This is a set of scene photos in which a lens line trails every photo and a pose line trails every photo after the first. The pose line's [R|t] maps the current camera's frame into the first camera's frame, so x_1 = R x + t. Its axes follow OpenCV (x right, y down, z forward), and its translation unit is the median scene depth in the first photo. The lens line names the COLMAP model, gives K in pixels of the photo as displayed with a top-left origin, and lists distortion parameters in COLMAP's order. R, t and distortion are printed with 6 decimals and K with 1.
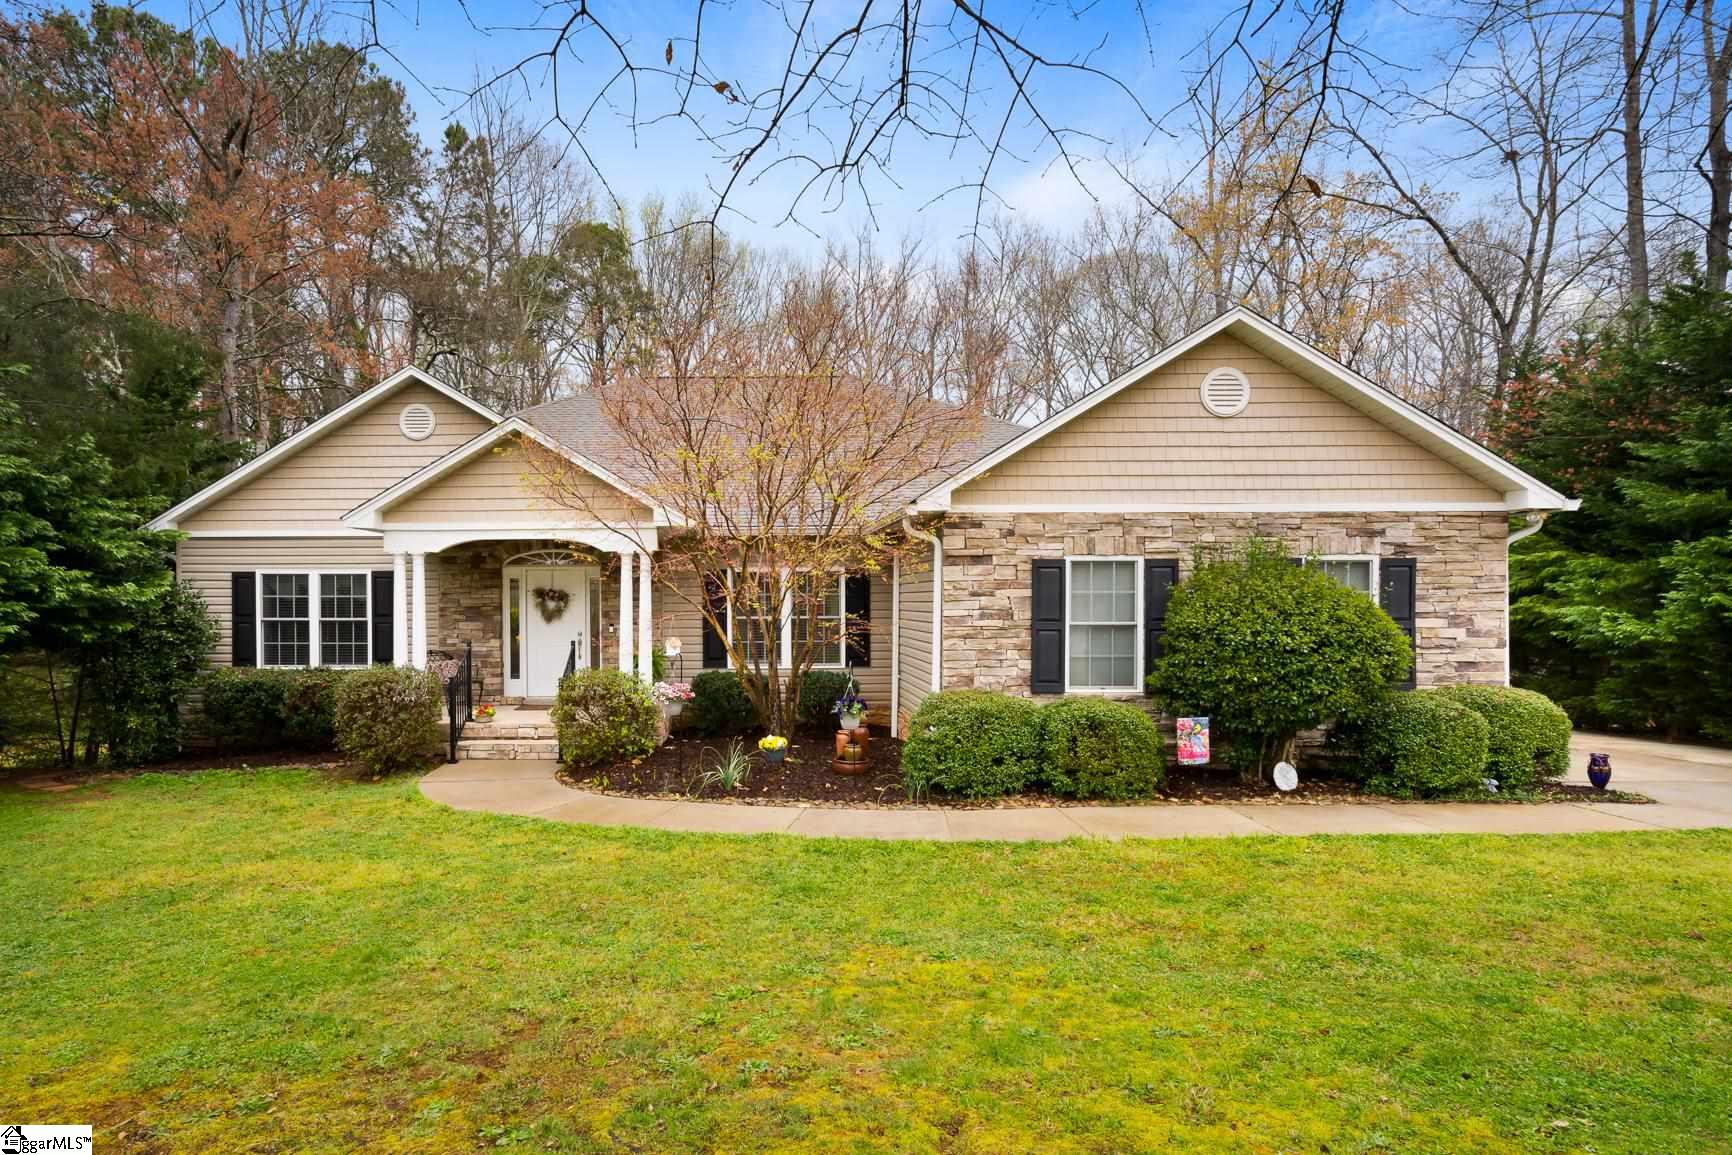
lens RADIAL K [[976.8, 0, 866.5], [0, 976.8, 592.6], [0, 0, 1]] dist [-0.005074, 0.001759]
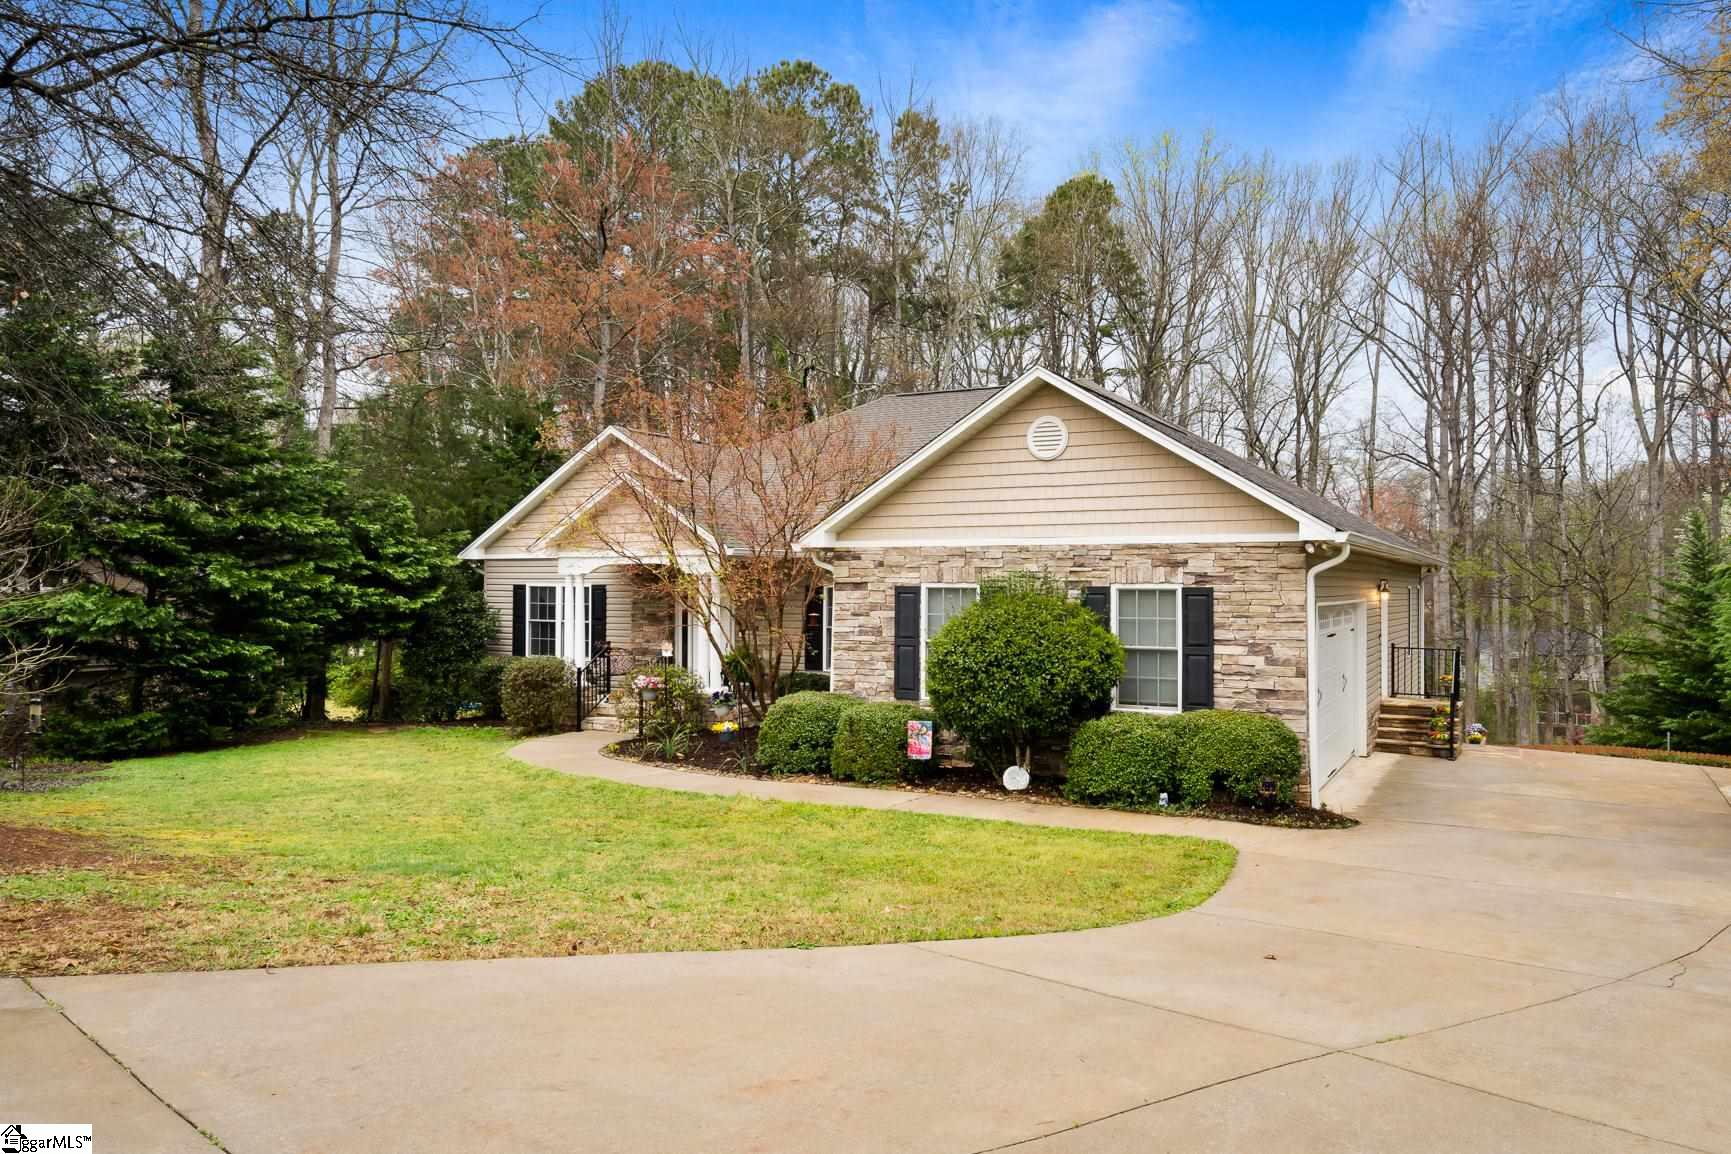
lens RADIAL K [[1145.9, 0, 869.0], [0, 1145.9, 571.1], [0, 0, 1]] dist [0.000941, 0.000064]
pose [[0.882176, -0.000315, -0.470920, 0.803255], [-0.006728, 0.999889, -0.013273, -0.033717], [0.470872, 0.014877, 0.882076, -0.251897]]
